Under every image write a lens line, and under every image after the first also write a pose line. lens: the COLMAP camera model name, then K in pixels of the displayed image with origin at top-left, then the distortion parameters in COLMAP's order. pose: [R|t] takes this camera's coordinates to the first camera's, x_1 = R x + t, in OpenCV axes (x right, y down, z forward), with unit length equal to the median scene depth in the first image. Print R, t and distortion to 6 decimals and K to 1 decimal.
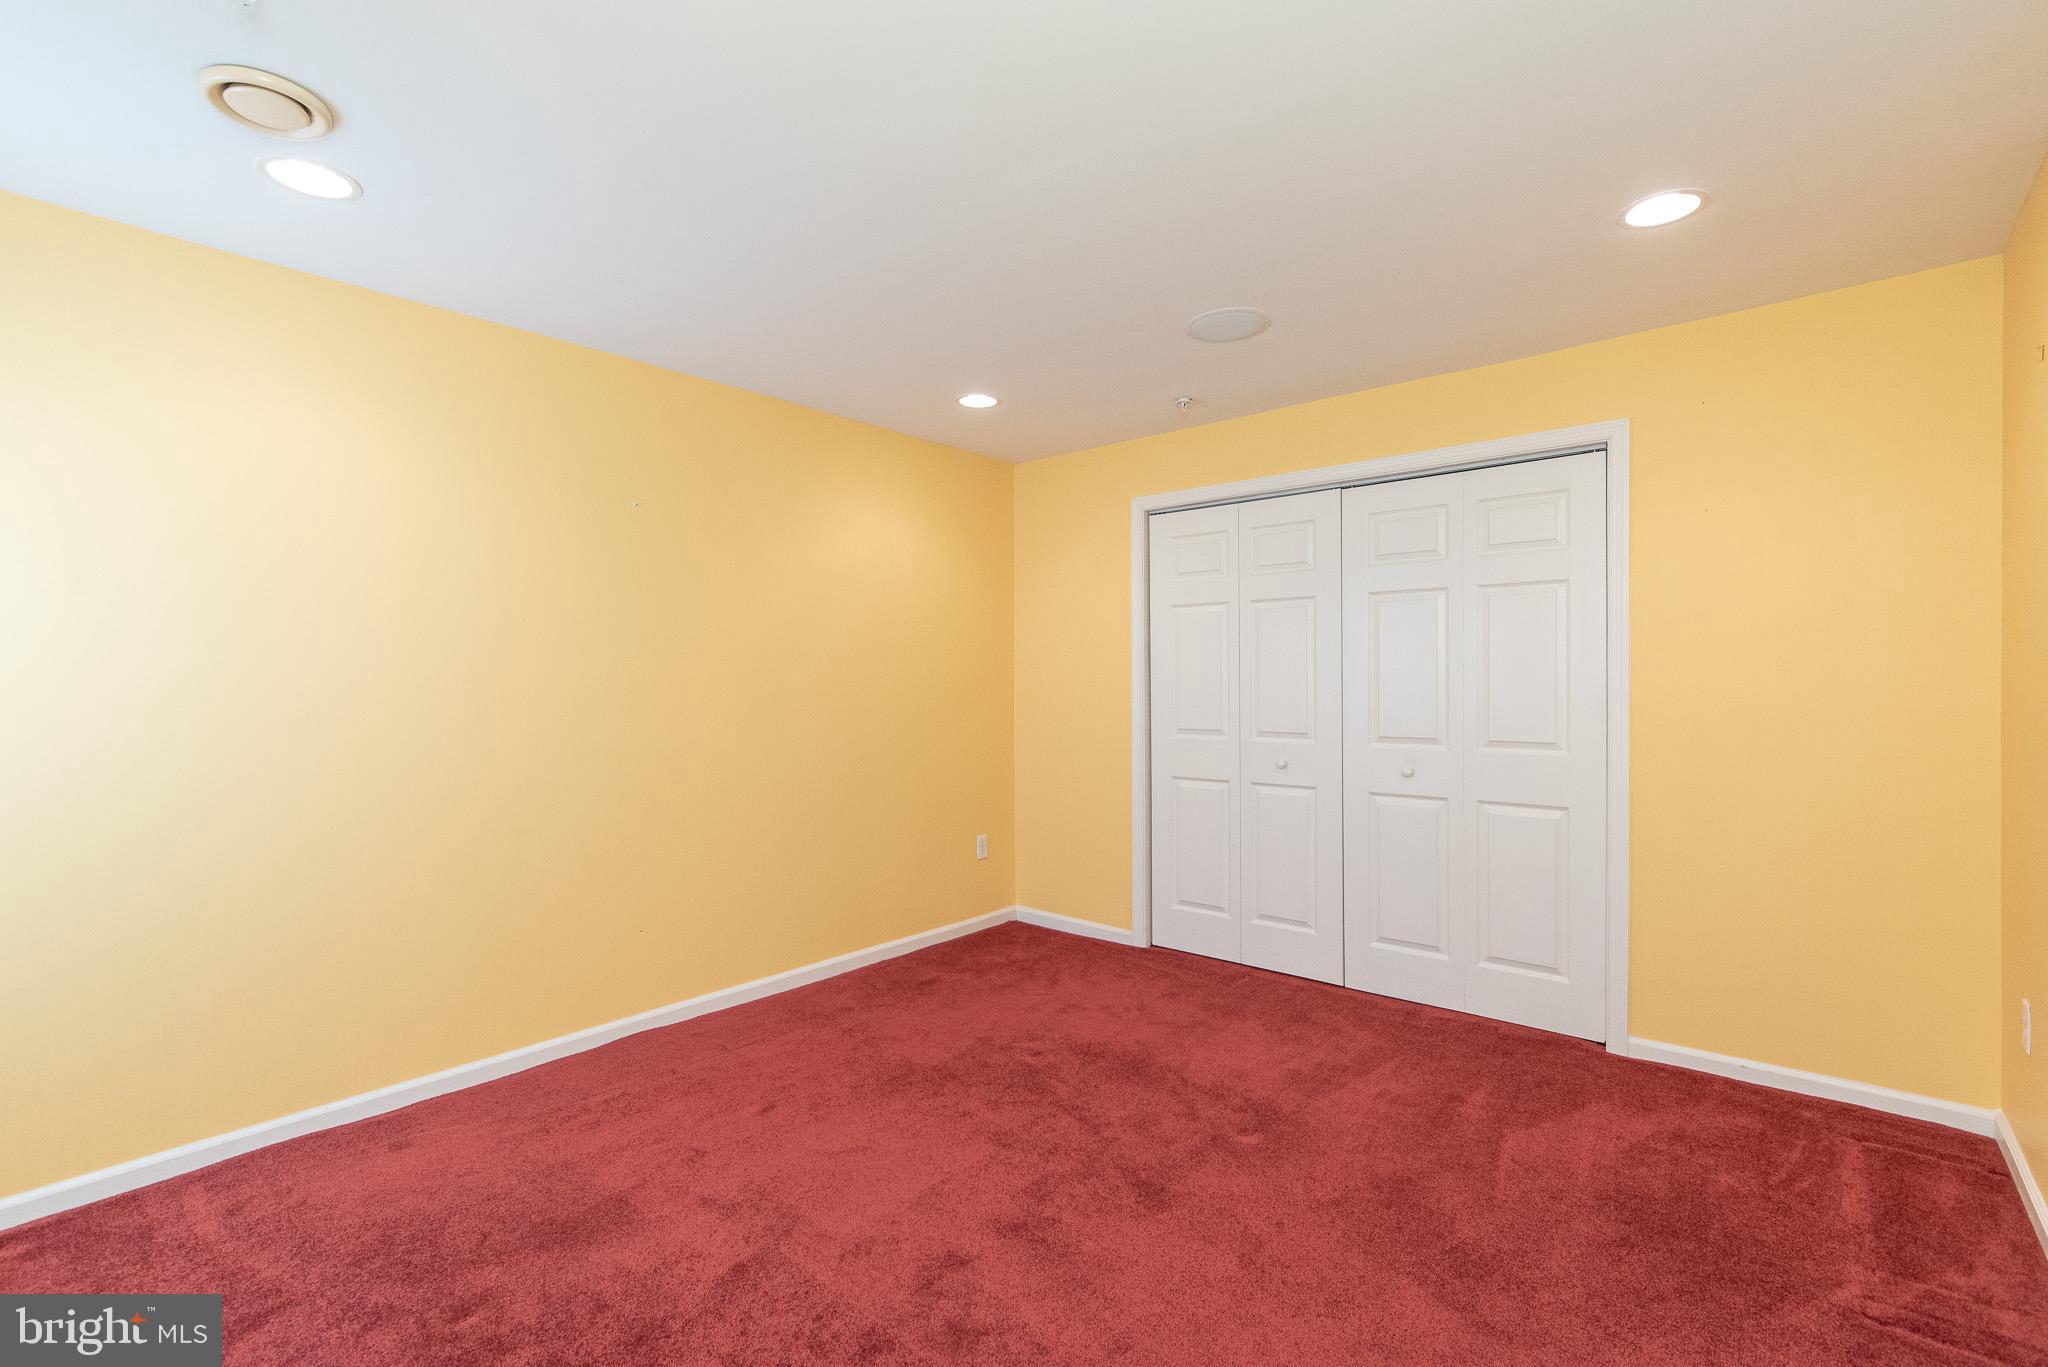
lens RADIAL K [[948.9, 0, 1026.2], [0, 948.9, 688.1], [0, 0, 1]] dist [-0.007284, -0.000669]
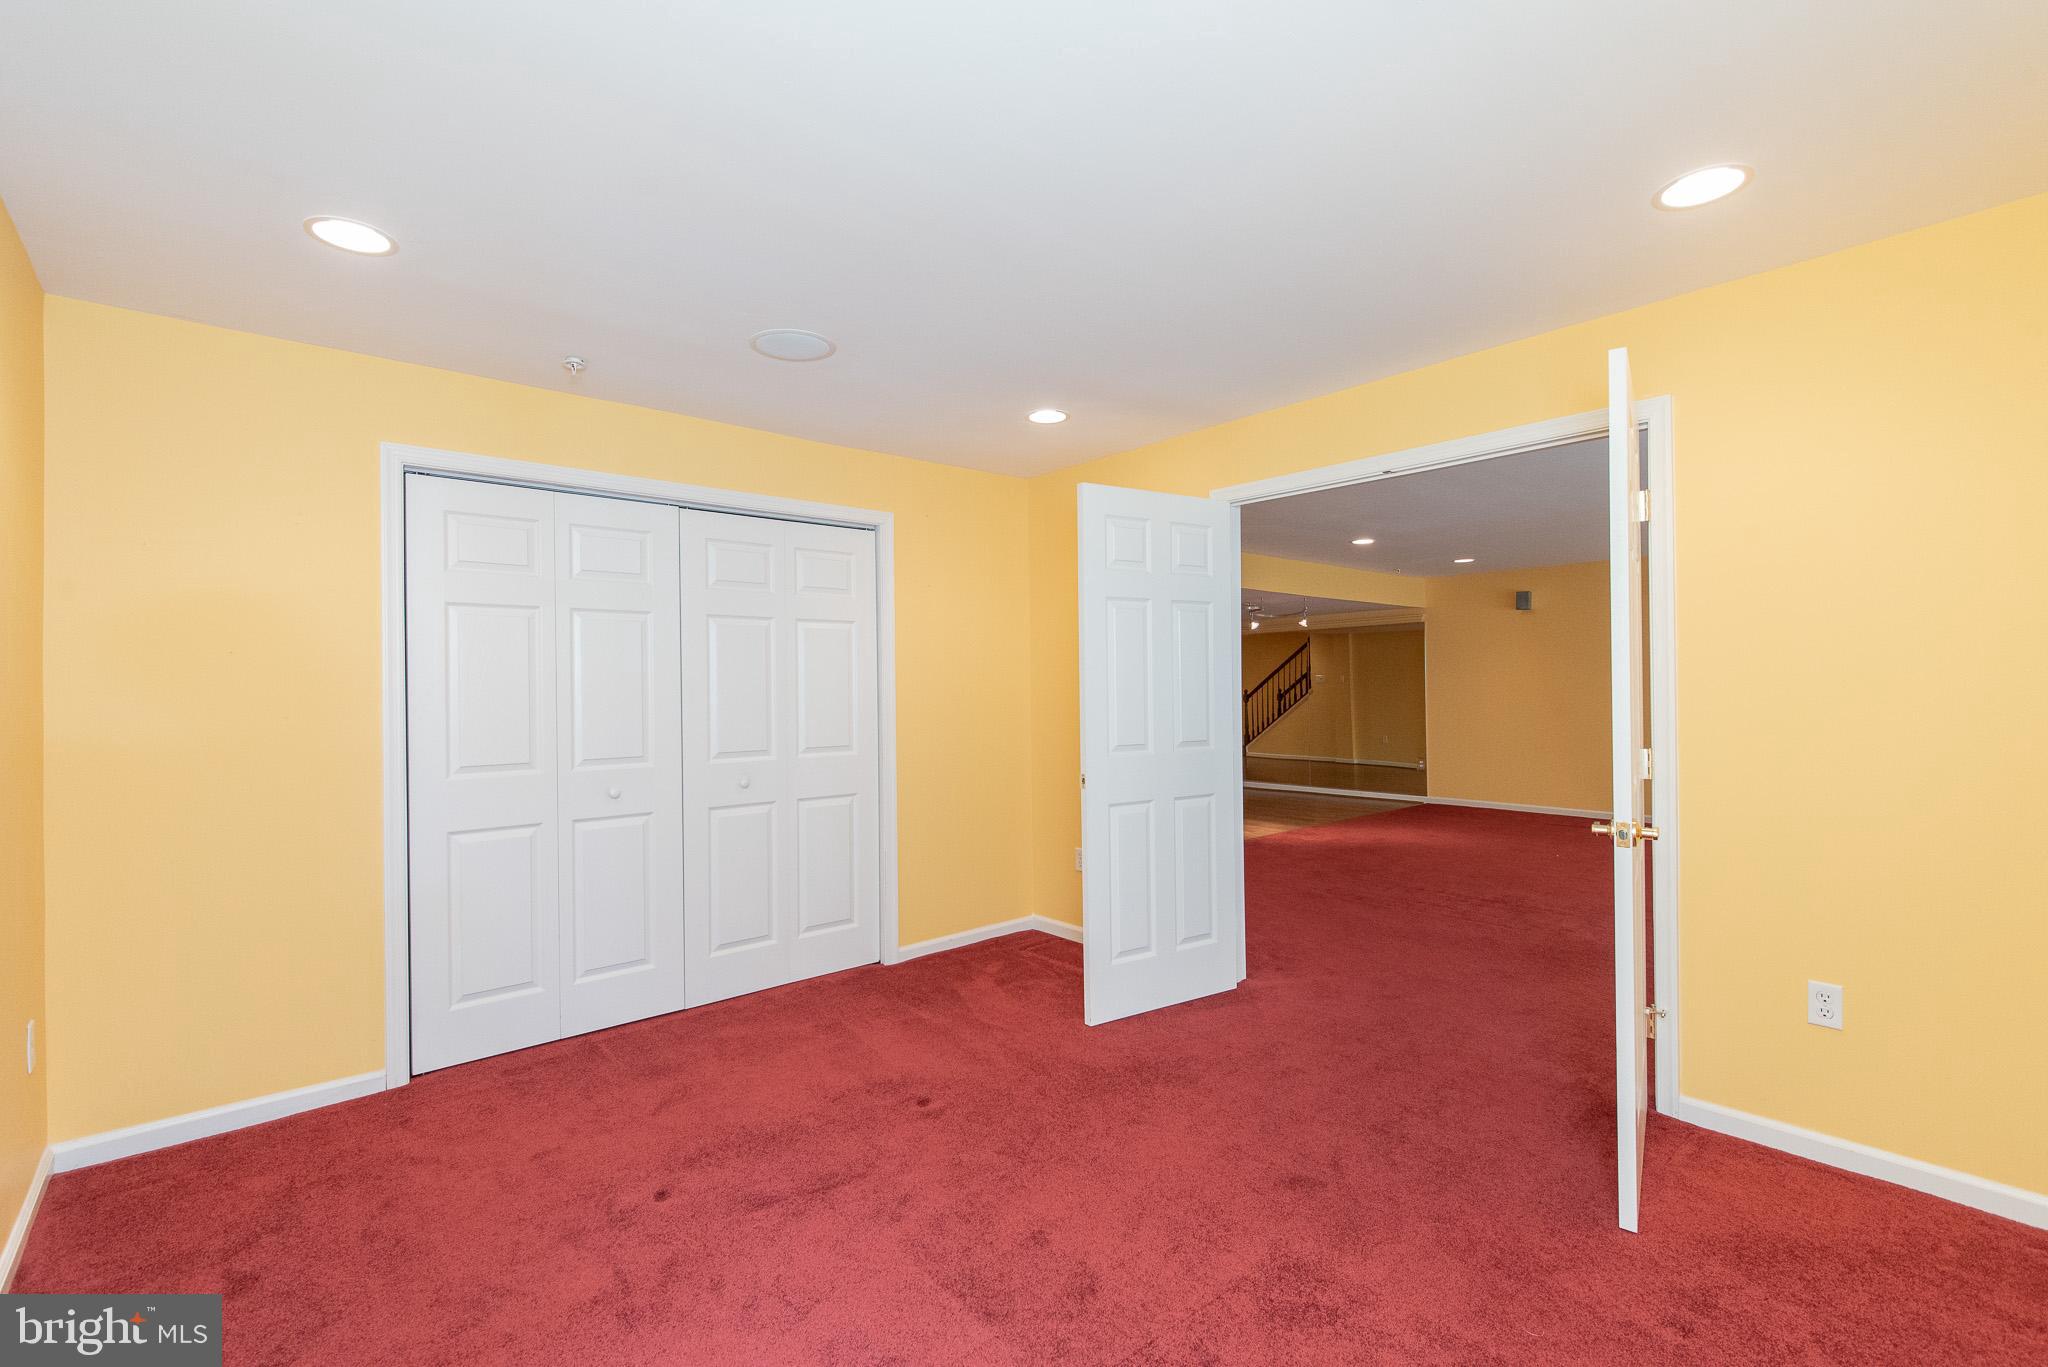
lens RADIAL K [[928.8, 0, 1029.3], [0, 928.8, 689.5], [0, 0, 1]] dist [-0.004223, -0.000772]
pose [[0.099557, 0.004111, 0.995023, -0.623816], [0.023218, 0.999710, -0.006454, -0.004354], [-0.994761, 0.023745, 0.099433, 0.563866]]
